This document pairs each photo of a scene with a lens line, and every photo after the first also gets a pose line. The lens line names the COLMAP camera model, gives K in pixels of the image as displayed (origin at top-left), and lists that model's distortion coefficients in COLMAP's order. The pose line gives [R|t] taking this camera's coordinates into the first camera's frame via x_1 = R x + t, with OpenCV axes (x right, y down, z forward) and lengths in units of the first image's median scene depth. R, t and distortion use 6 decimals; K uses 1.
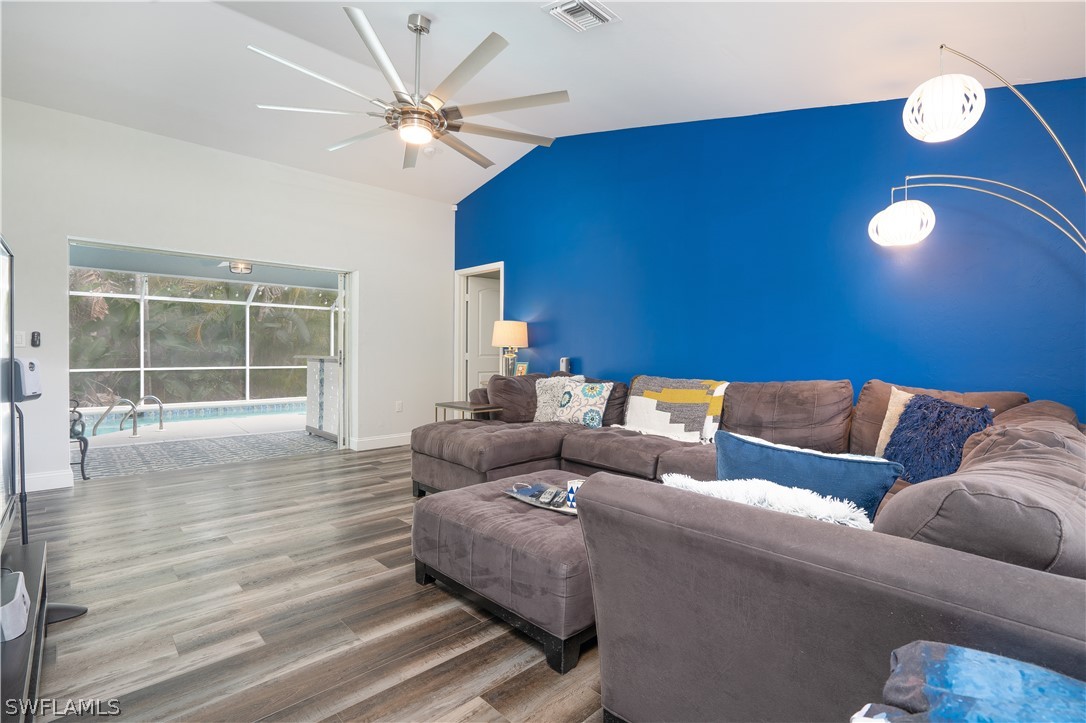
lens RADIAL K [[509.4, 0, 545.0], [0, 509.4, 360.4], [0, 0, 1]] dist [-0.077734, 0.046160]
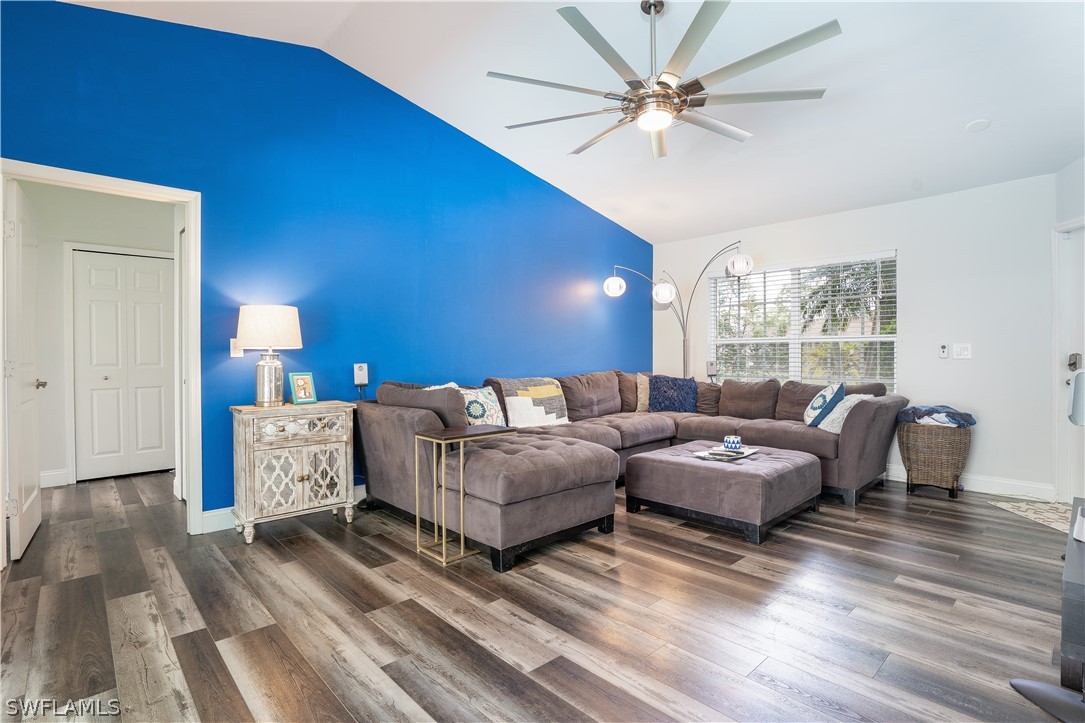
lens RADIAL K [[519.7, 0, 545.5], [0, 519.7, 365.1], [0, 0, 1]] dist [-0.057199, 0.029983]
pose [[0.016258, -0.021192, 0.999643, -1.281341], [0.017403, 0.999630, 0.020909, -0.026641], [-0.999716, 0.017057, 0.016621, 1.269604]]
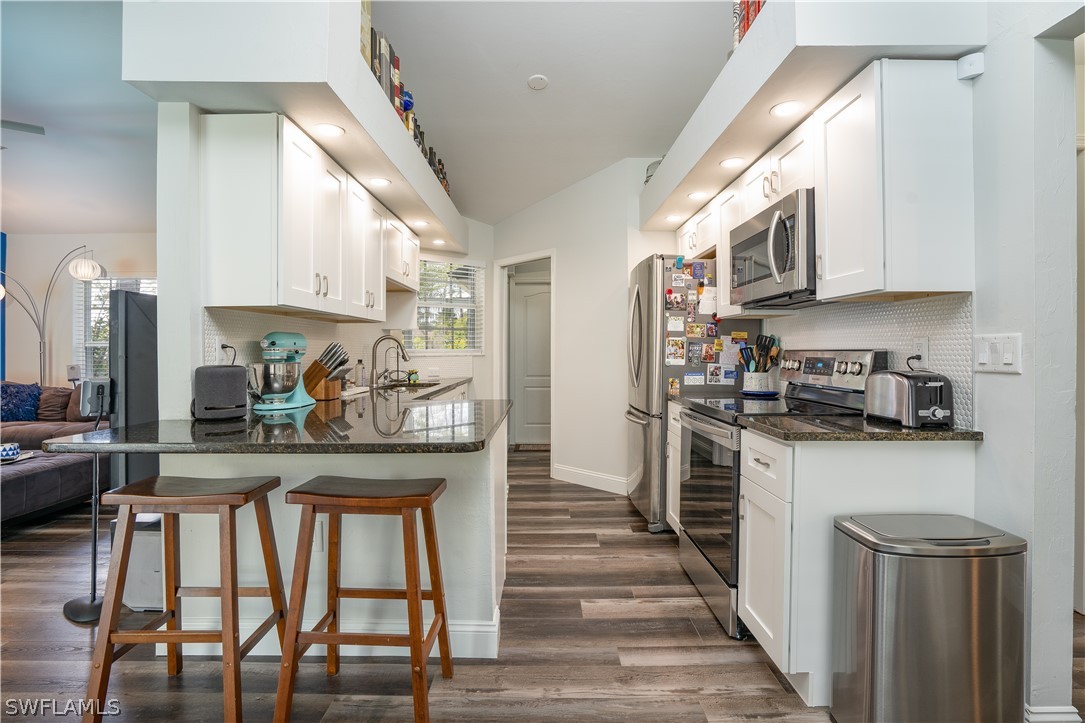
lens RADIAL K [[509.0, 0, 544.5], [0, 509.0, 360.4], [0, 0, 1]] dist [-0.077734, 0.046160]
pose [[-0.728190, -0.011278, 0.685283, -1.783414], [0.005514, 0.999736, 0.022312, -0.035871], [-0.685353, 0.020026, -0.727935, 0.791051]]
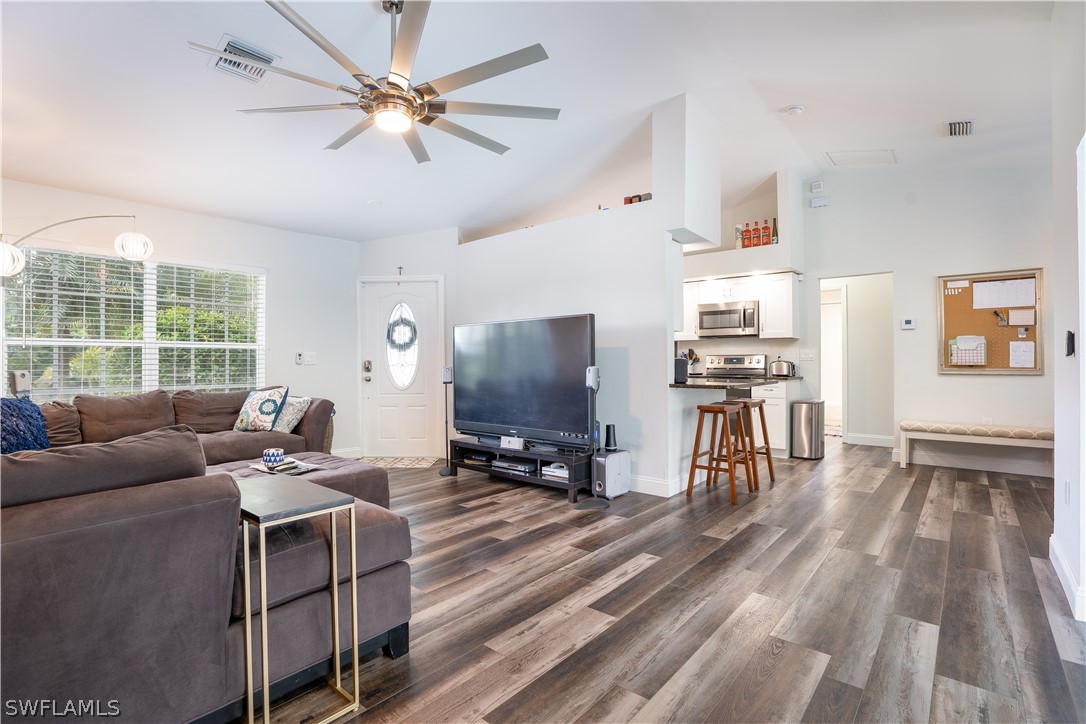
lens RADIAL K [[509.4, 0, 545.0], [0, 509.4, 360.9], [0, 0, 1]] dist [-0.077734, 0.046160]
pose [[-0.995829, -0.000630, -0.091232, -0.480686], [-0.001575, 0.999946, 0.010278, -0.027433], [0.091221, 0.010379, -0.995777, 2.043039]]
